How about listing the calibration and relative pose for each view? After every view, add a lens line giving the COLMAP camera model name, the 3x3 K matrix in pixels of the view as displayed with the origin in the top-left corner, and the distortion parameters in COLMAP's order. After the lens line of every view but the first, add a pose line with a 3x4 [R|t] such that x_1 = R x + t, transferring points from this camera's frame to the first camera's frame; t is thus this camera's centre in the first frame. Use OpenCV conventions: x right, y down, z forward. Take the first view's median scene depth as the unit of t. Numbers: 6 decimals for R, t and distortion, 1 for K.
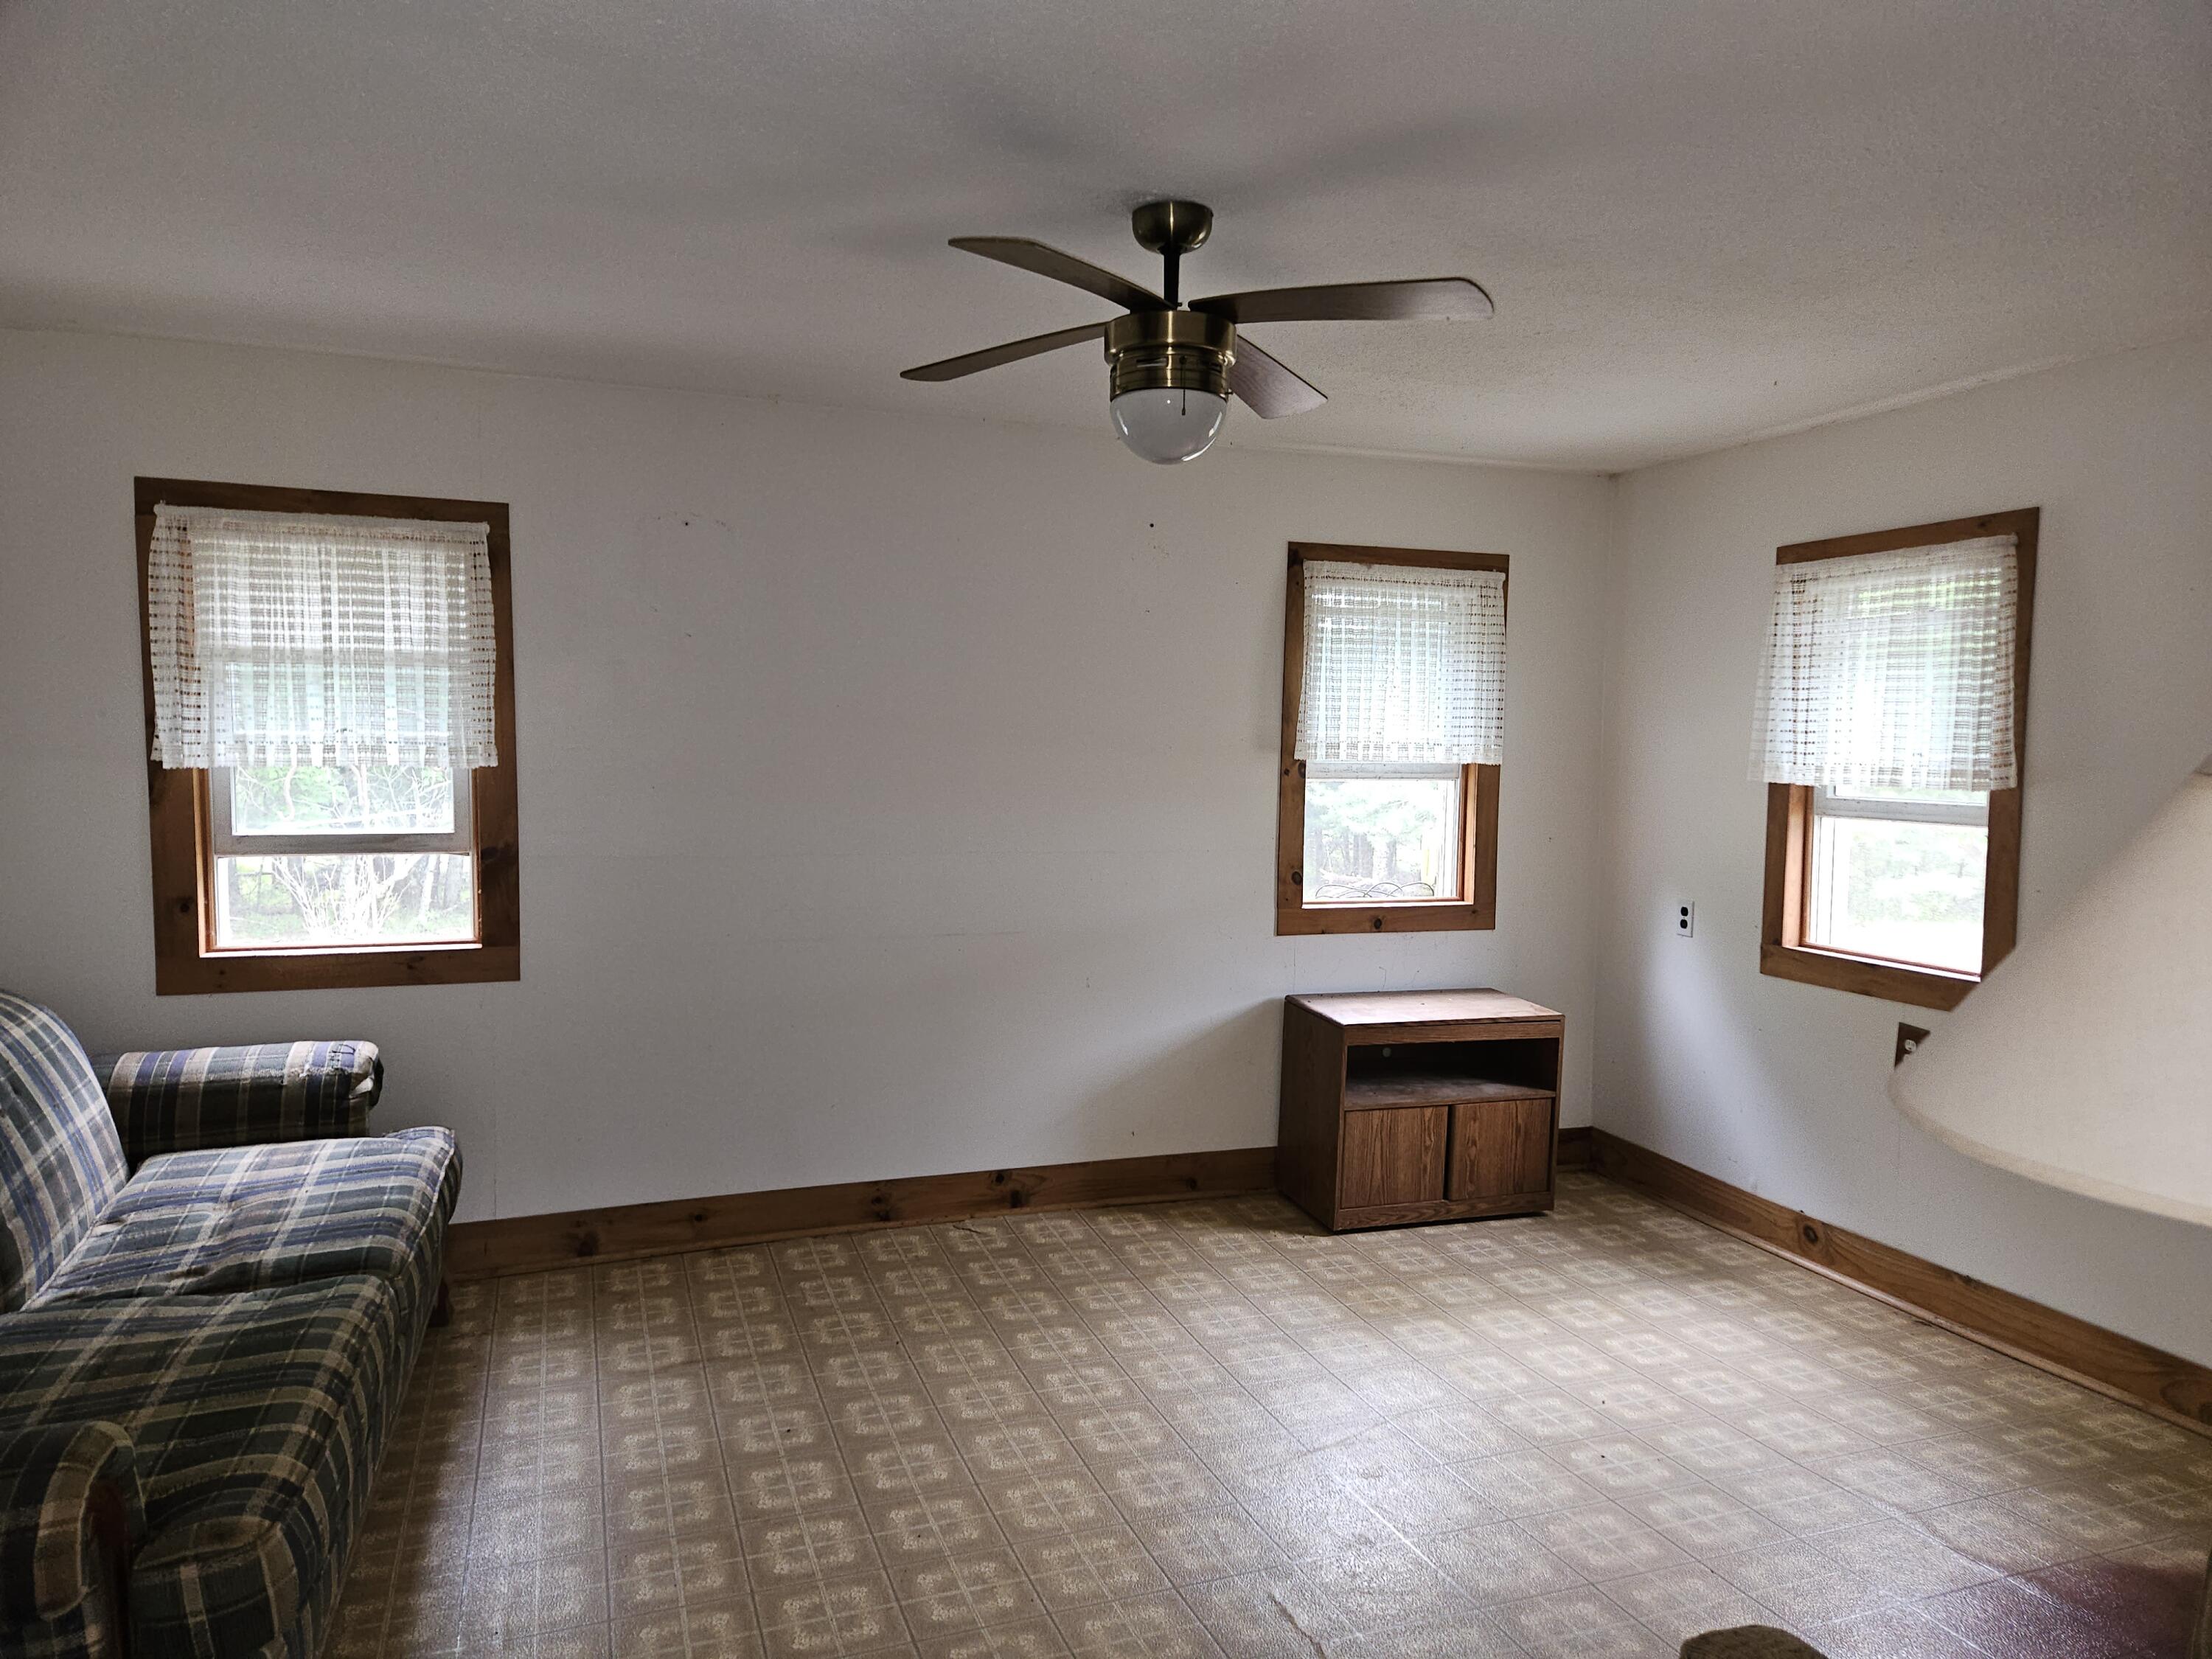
lens RADIAL K [[1500.3, 0, 1099.9], [0, 1500.3, 901.7], [0, 0, 1]] dist [0.091746, -0.081383]
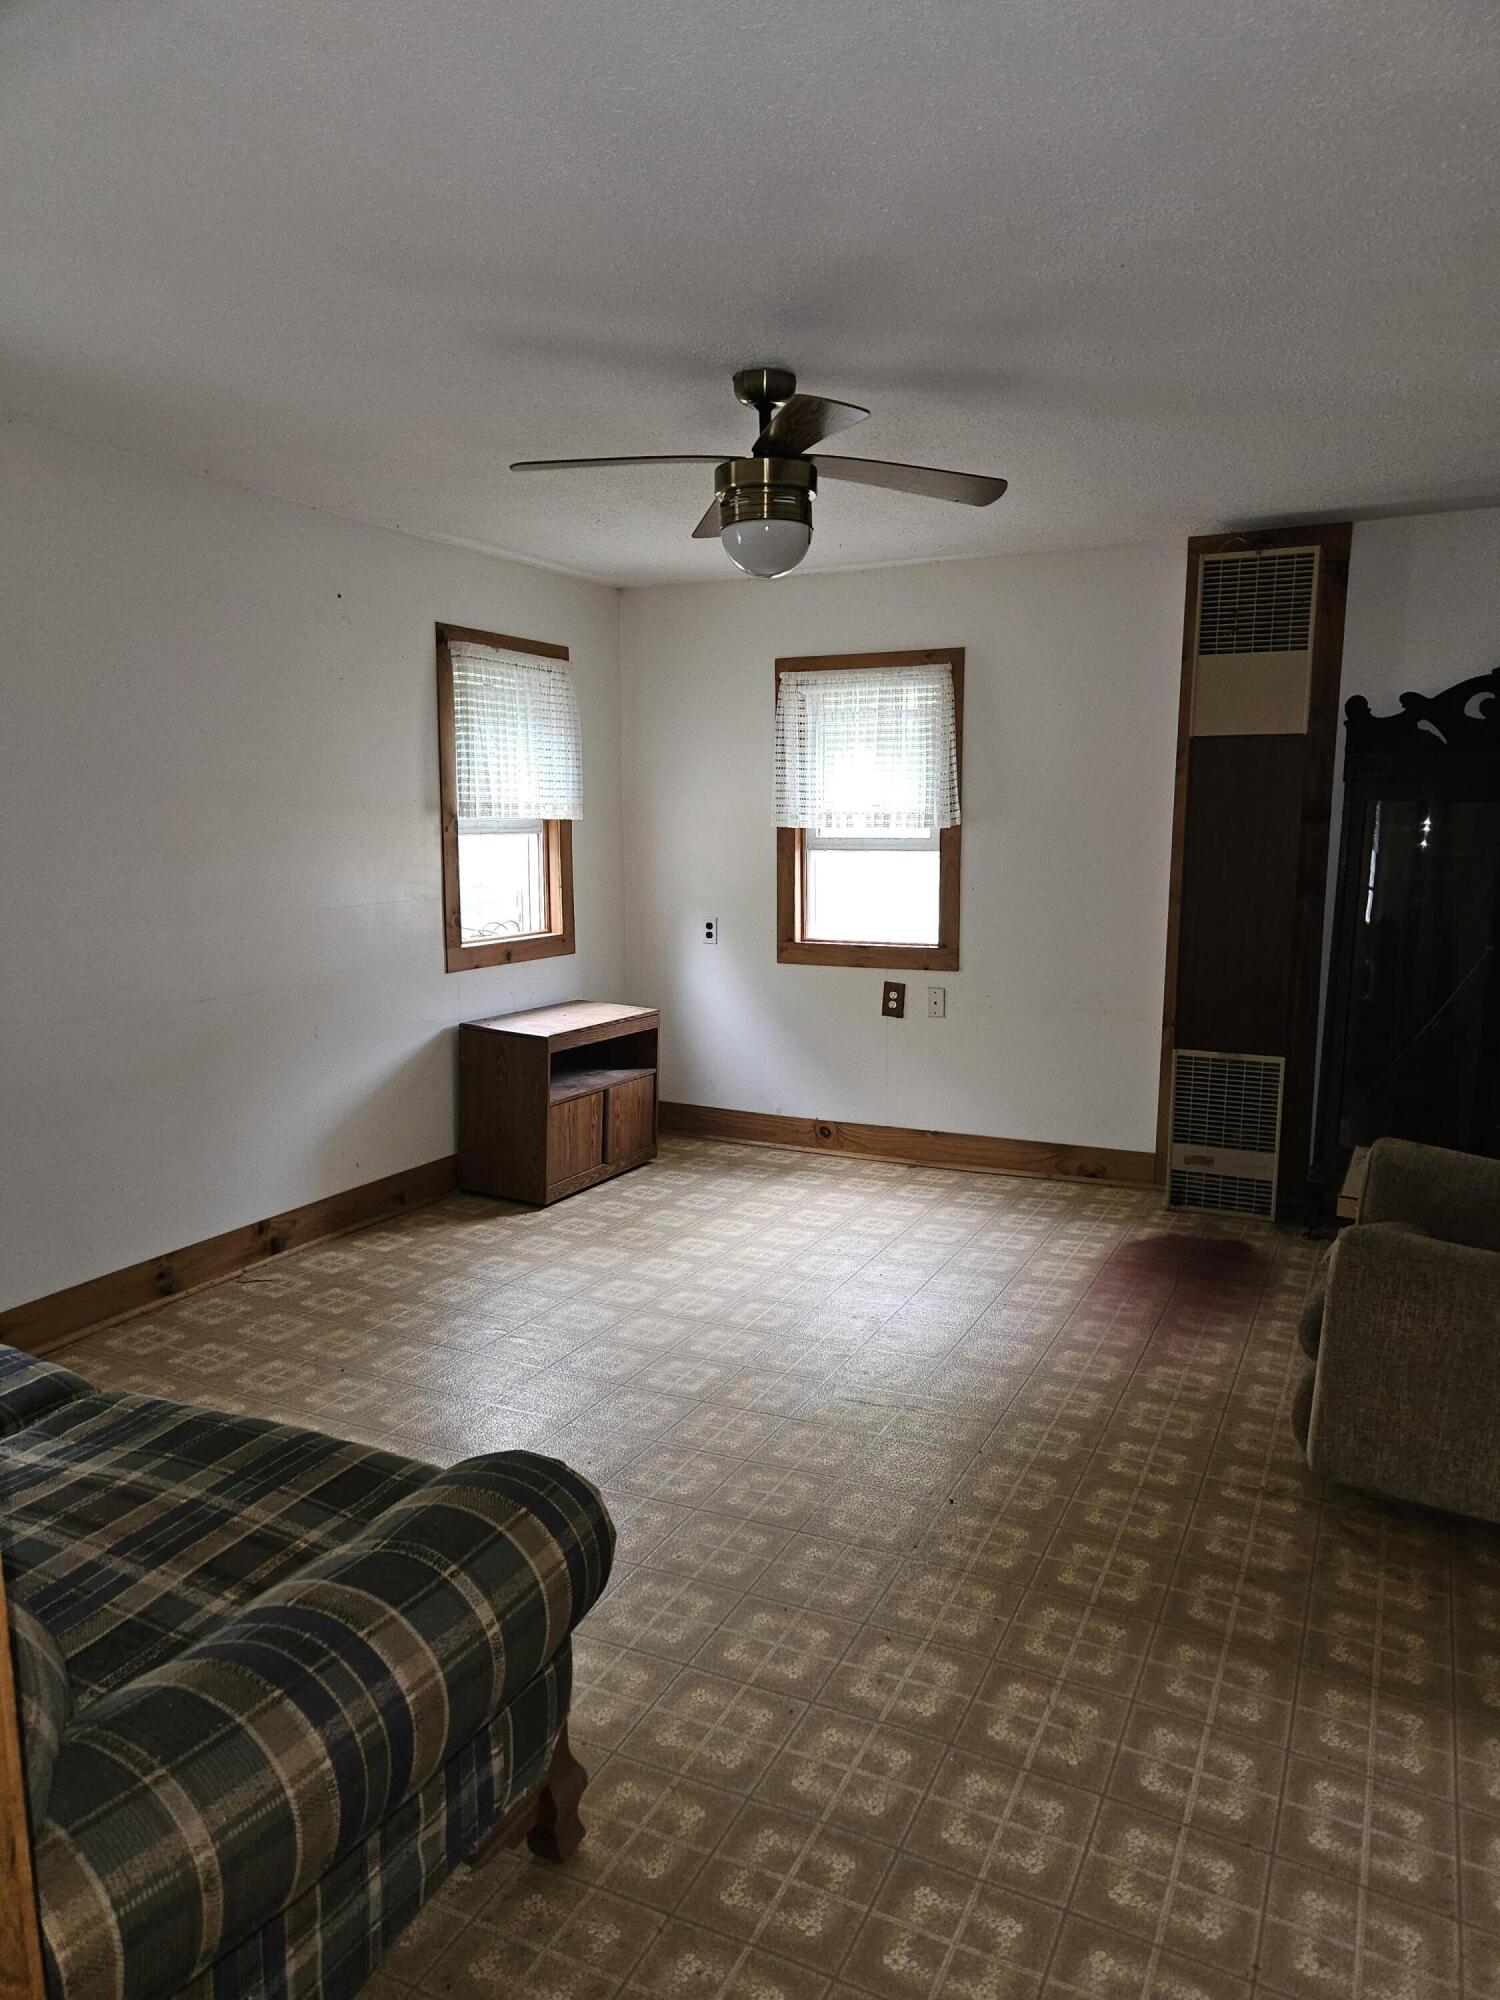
lens RADIAL K [[1356.5, 0, 760.6], [0, 1356.5, 1079.0], [0, 0, 1]] dist [0.091746, -0.081383]
pose [[0.714742, -0.153328, 0.682375, -0.474872], [0.090741, 0.987756, 0.126901, -0.008898], [-0.693477, -0.028782, 0.719903, 0.082175]]
